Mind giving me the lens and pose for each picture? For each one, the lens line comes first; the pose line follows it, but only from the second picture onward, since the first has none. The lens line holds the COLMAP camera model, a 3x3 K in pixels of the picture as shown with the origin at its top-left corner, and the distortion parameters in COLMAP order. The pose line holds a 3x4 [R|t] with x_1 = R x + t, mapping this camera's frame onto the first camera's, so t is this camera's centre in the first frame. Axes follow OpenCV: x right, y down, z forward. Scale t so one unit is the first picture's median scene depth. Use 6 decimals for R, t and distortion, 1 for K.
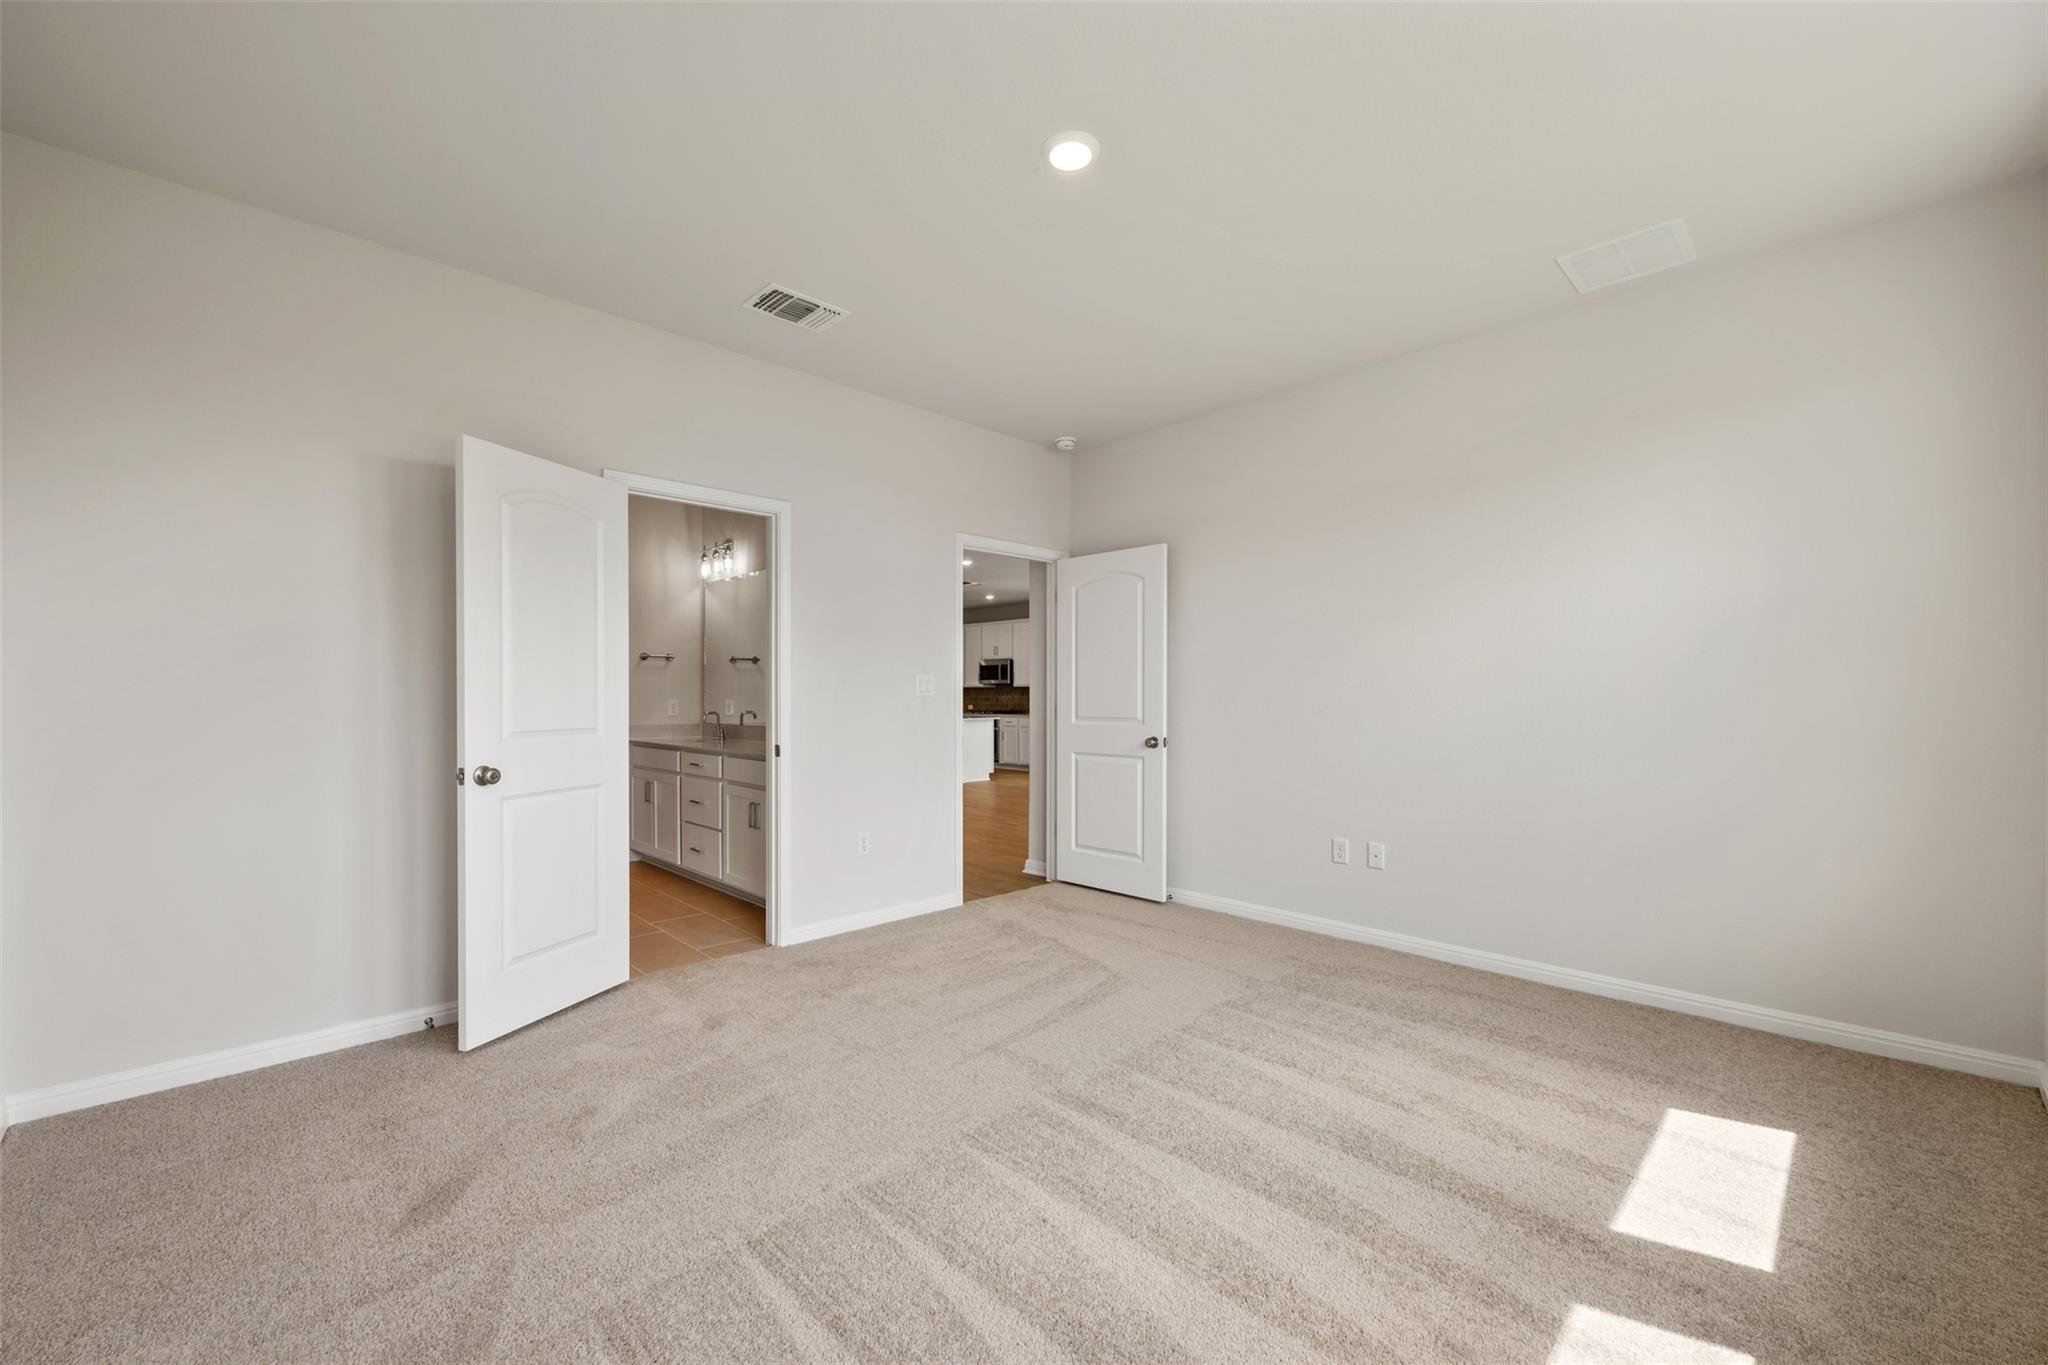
lens RADIAL K [[812.0, 0, 1017.5], [0, 812.0, 695.0], [0, 0, 1]] dist [0.001189, -0.001061]
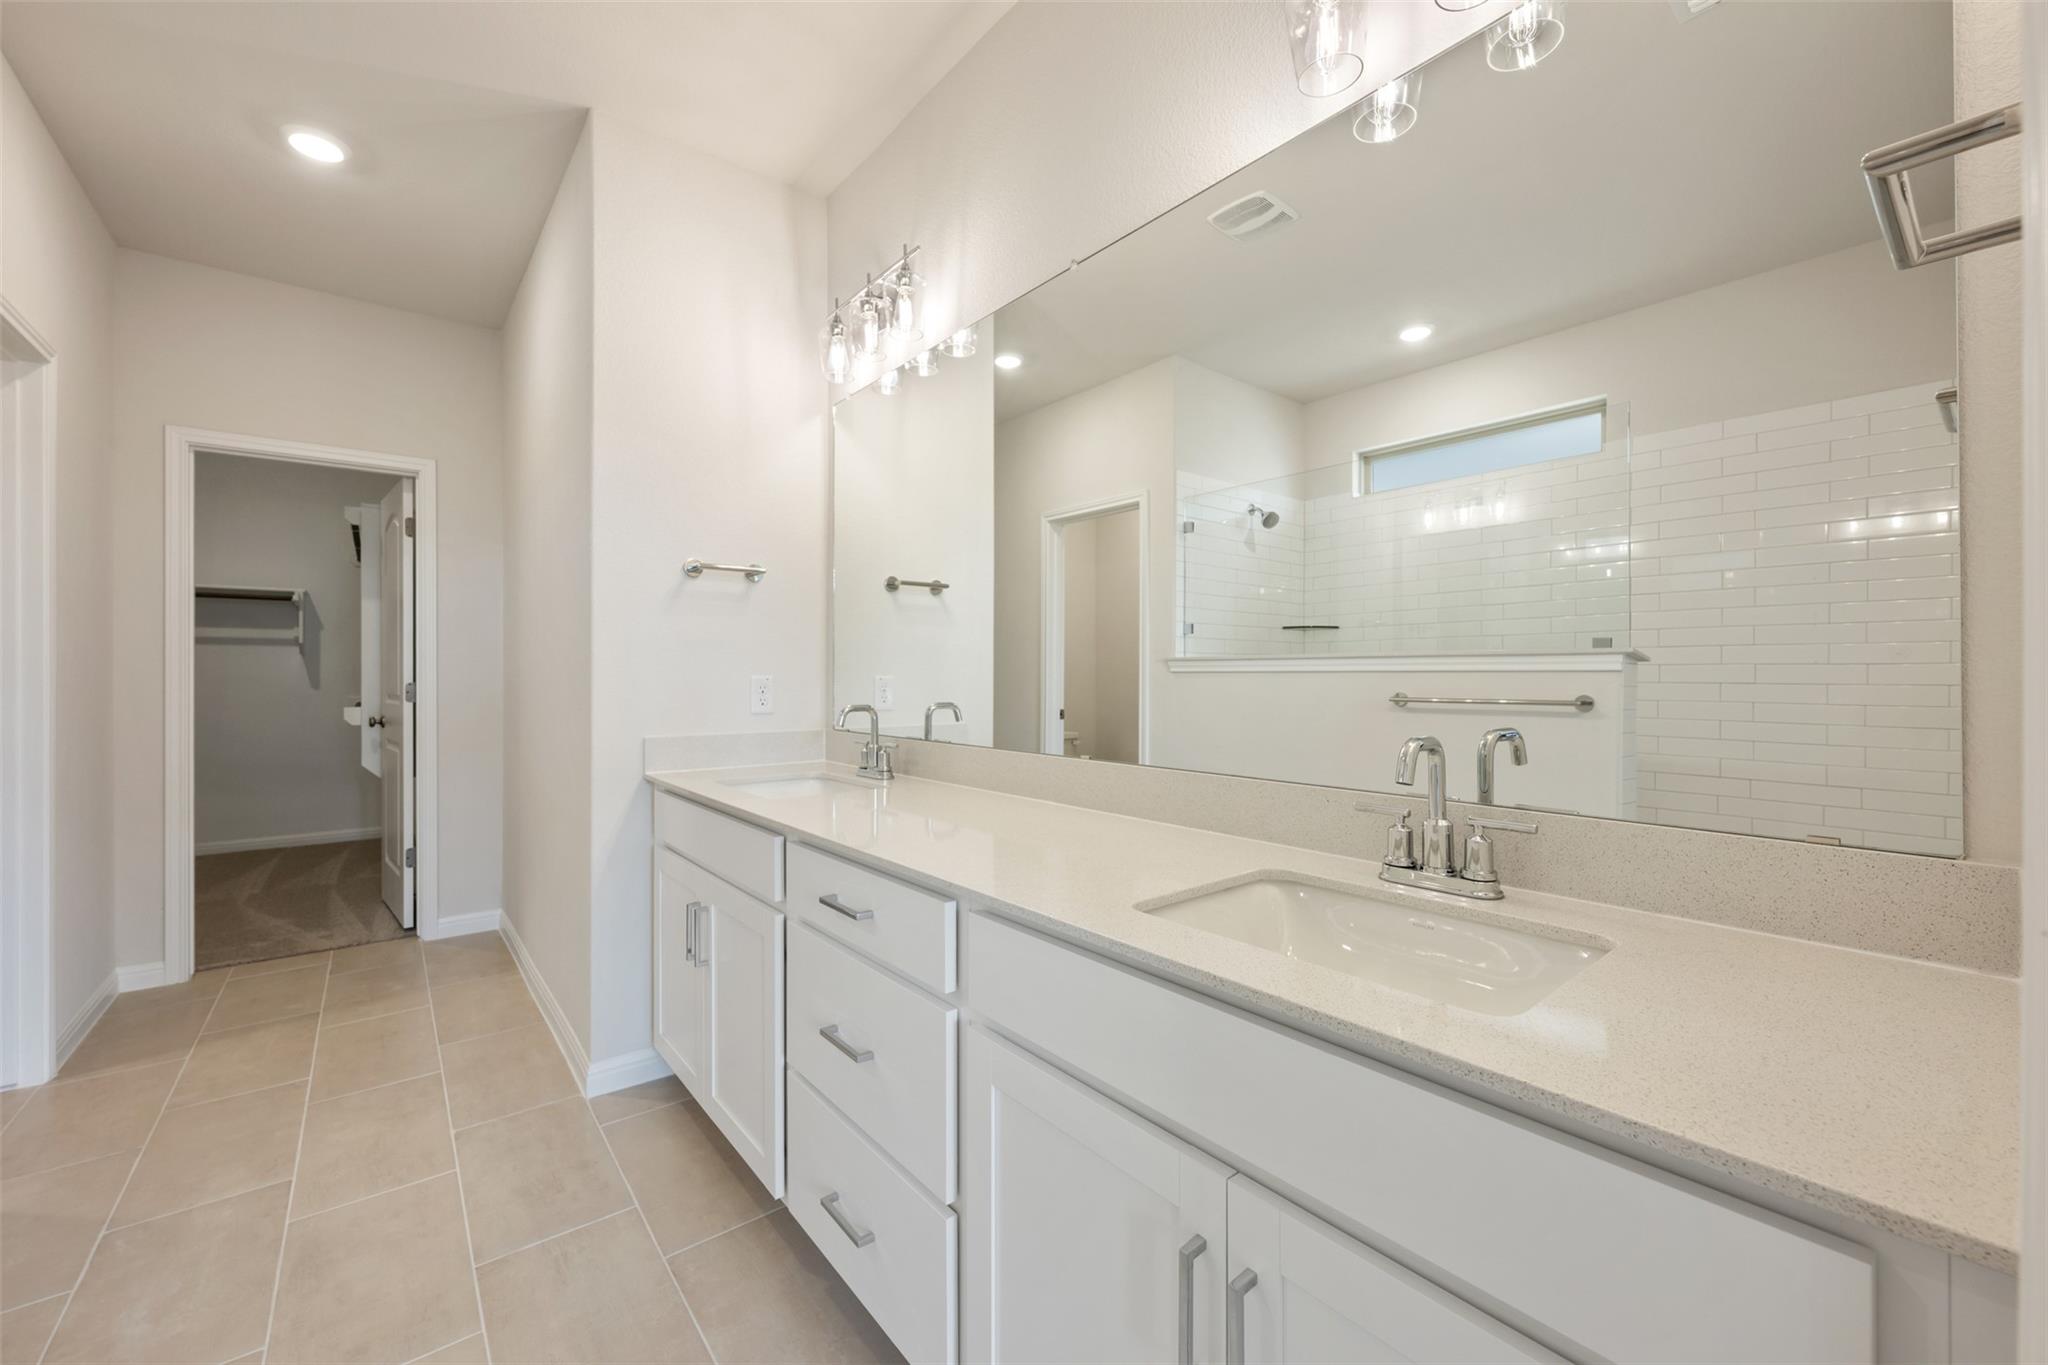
lens RADIAL K [[812.0, 0, 1034.0], [0, 812.0, 674.2], [0, 0, 1]] dist [0.001189, -0.001061]
pose [[0.996897, 0.002624, -0.078679, -0.254783], [-0.001745, 0.999935, 0.011241, 0.001158], [0.078704, -0.011069, 0.996837, 0.601470]]
